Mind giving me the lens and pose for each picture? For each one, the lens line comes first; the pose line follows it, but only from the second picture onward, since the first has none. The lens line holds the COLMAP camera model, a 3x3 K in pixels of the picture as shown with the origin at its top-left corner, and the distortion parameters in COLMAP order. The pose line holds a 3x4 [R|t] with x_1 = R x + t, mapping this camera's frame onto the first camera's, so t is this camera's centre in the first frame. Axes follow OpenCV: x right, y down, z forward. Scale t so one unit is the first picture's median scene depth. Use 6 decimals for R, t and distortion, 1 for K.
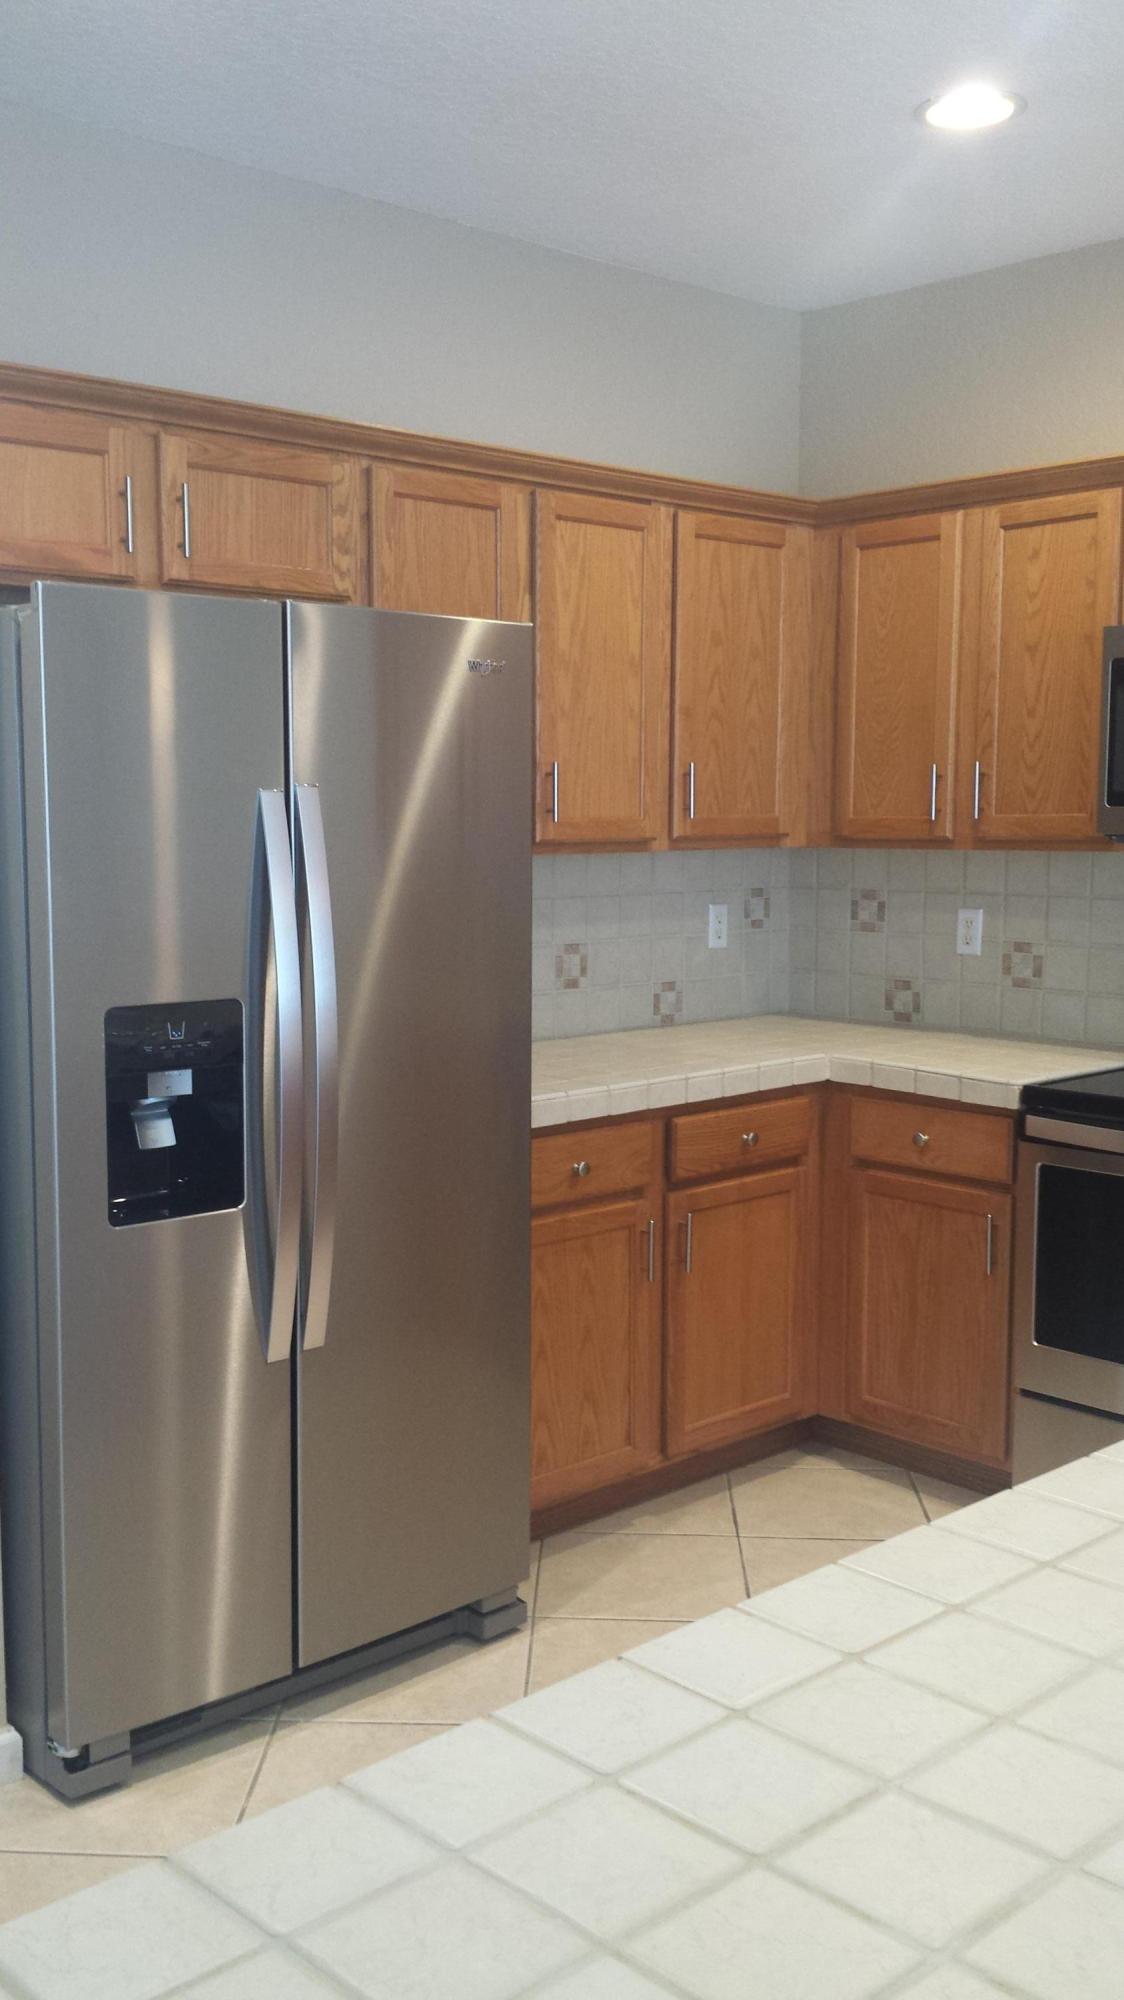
lens RADIAL K [[1844.1, 0, 535.5], [0, 1844.1, 1021.7], [0, 0, 1]] dist [0.112225, -0.266956]
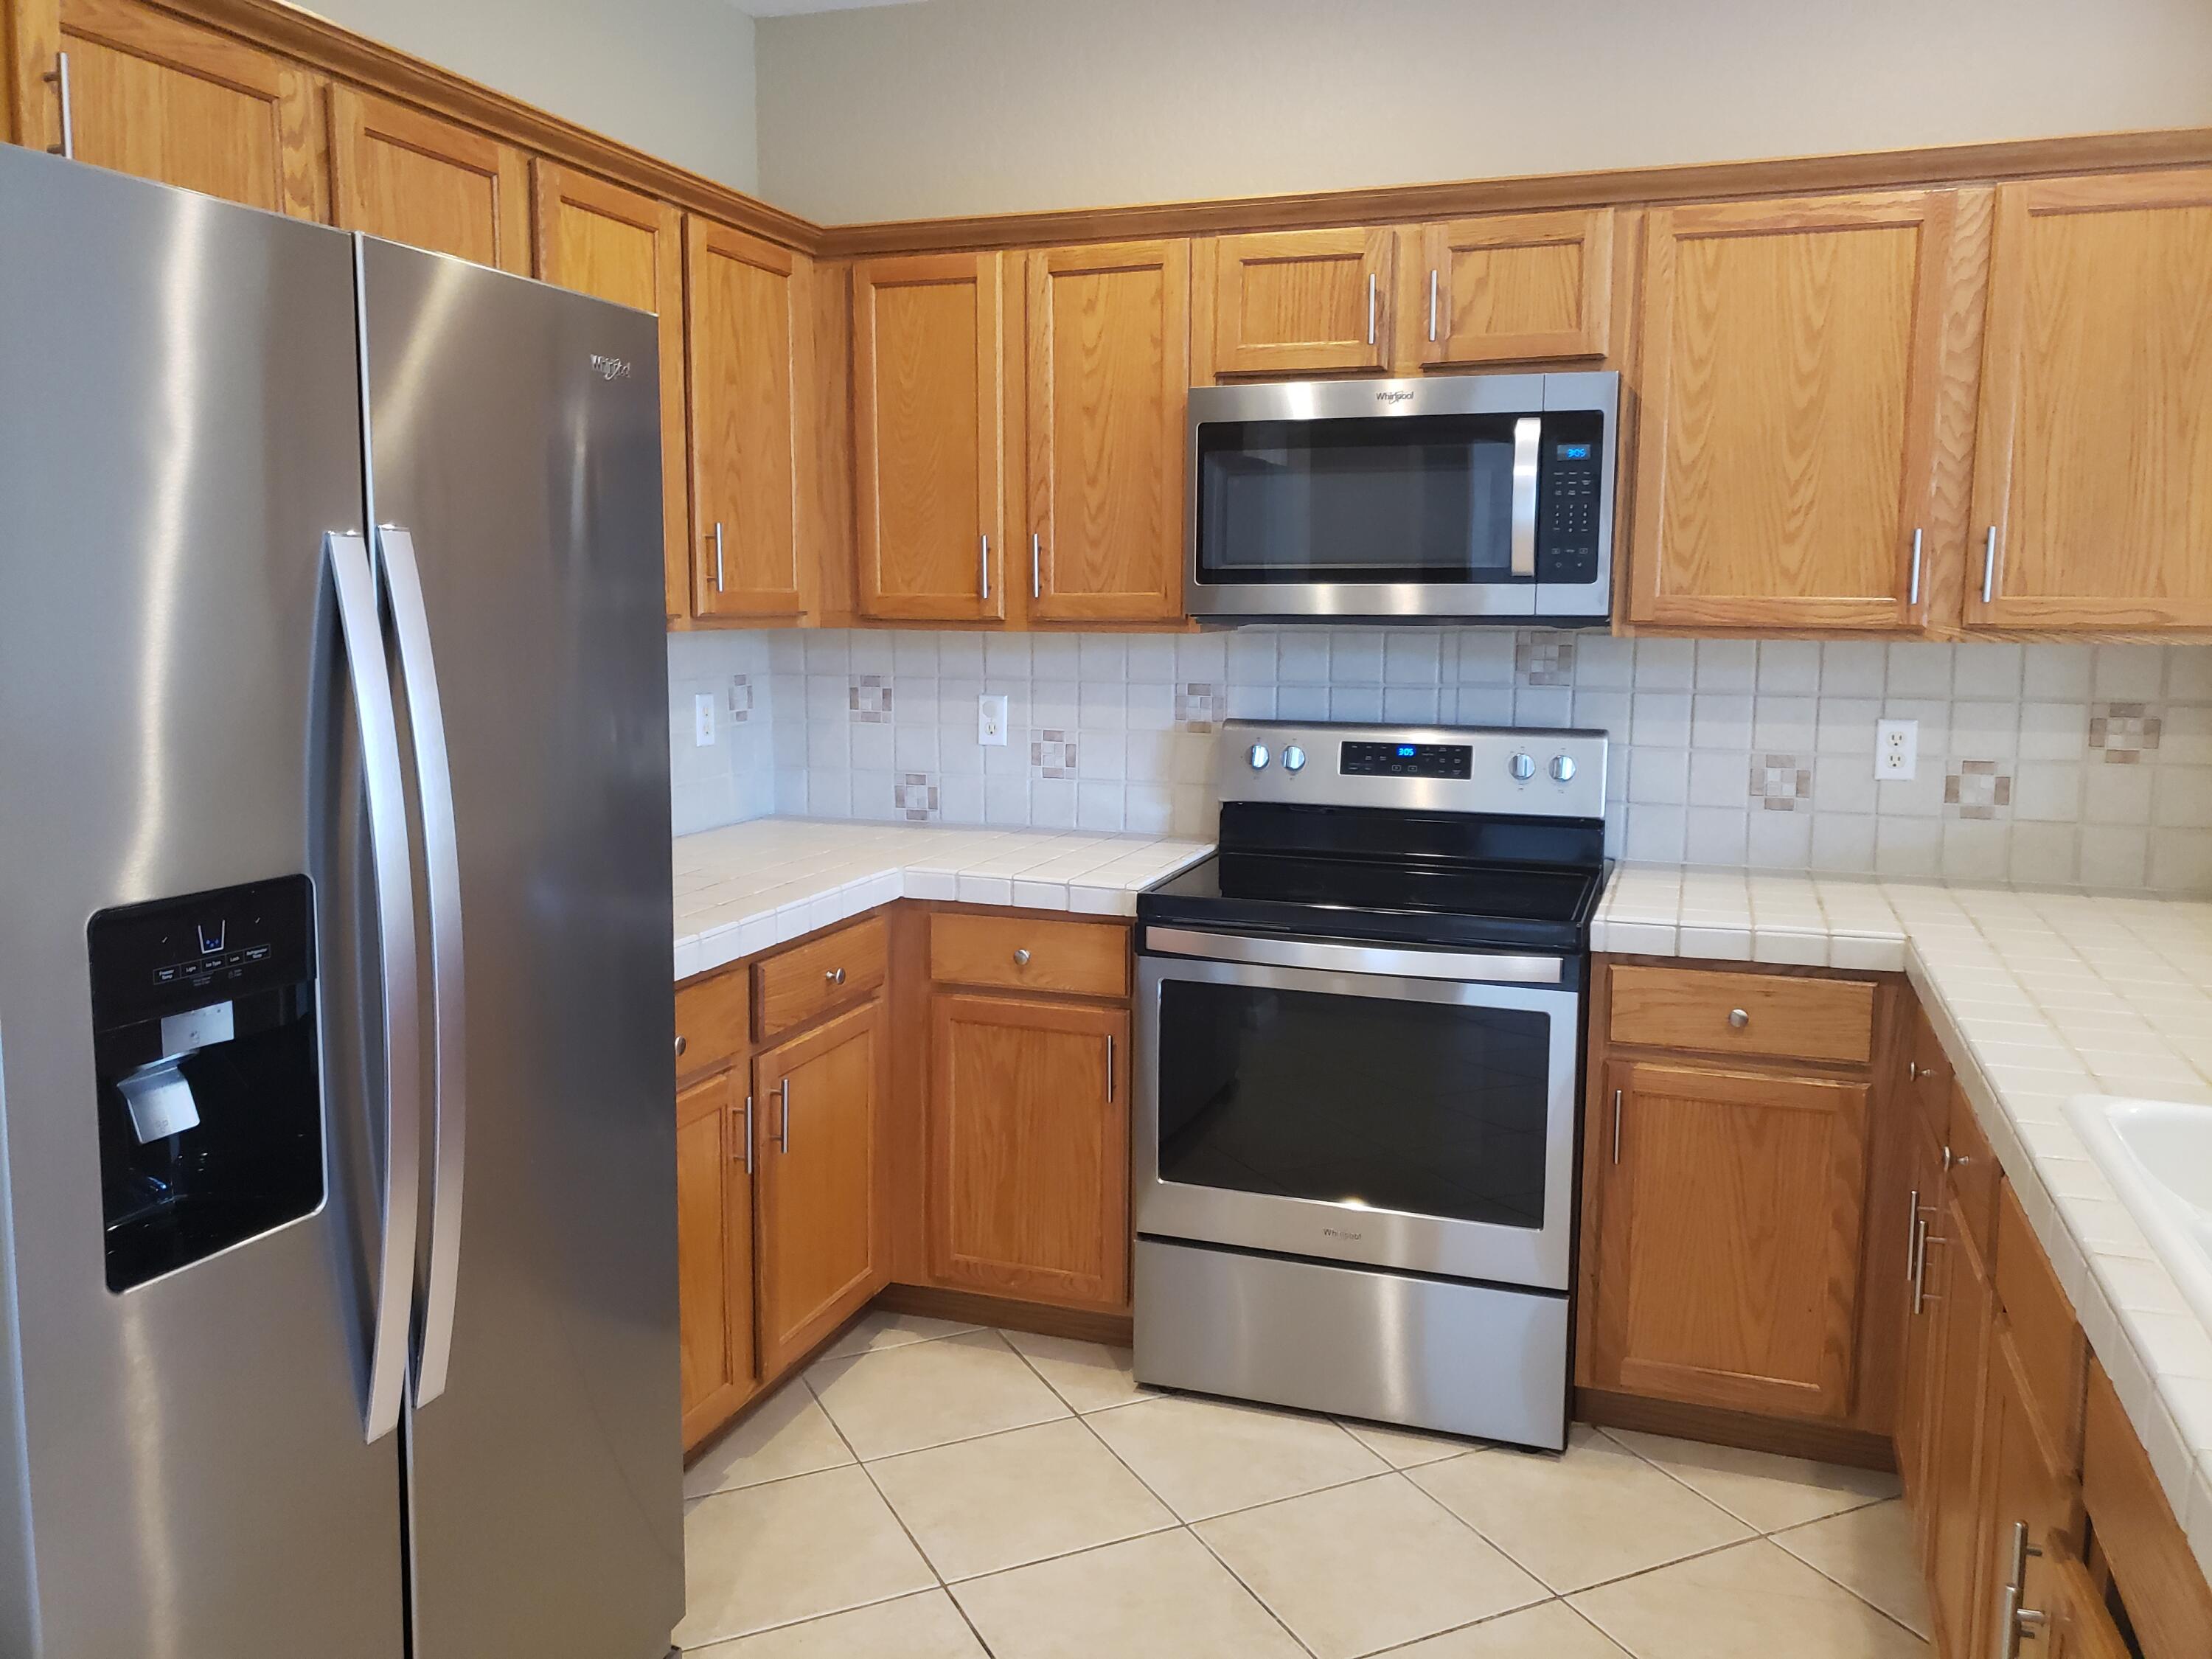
lens RADIAL K [[1735.2, 0, 1122.8], [0, 1735.2, 798.8], [0, 0, 1]] dist [0.043662, 0.007938]
pose [[0.873885, -0.052572, 0.483282, -0.143764], [0.049491, 0.998591, 0.019136, -0.025406], [-0.483607, 0.007195, 0.875256, 0.245438]]
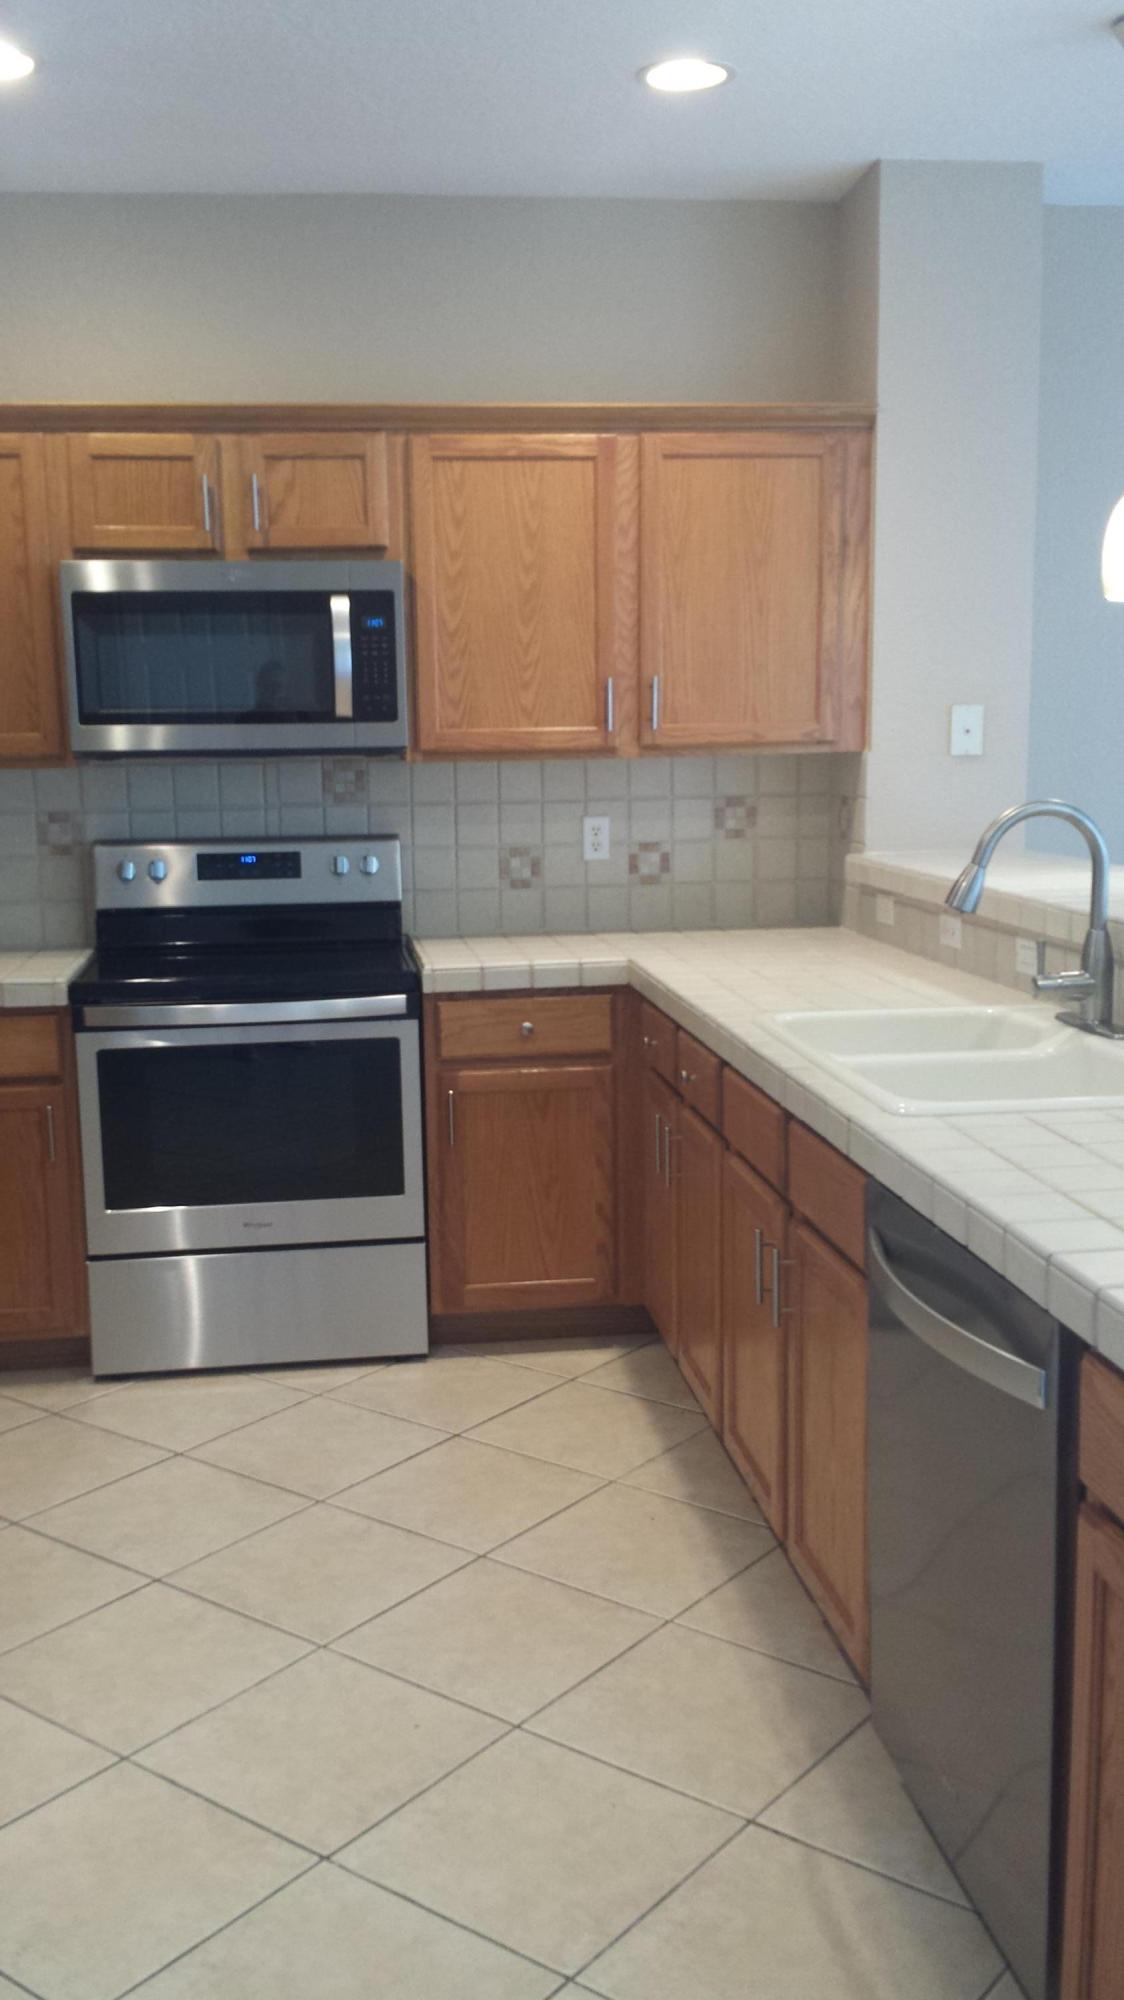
lens RADIAL K [[1851.3, 0, 481.8], [0, 1851.3, 999.2], [0, 0, 1]] dist [0.244776, -0.641776]
pose [[0.595244, -0.130277, 0.792914, -0.441400], [0.112247, 0.990576, 0.078489, -0.014040], [-0.795666, 0.042282, 0.604257, 0.124221]]
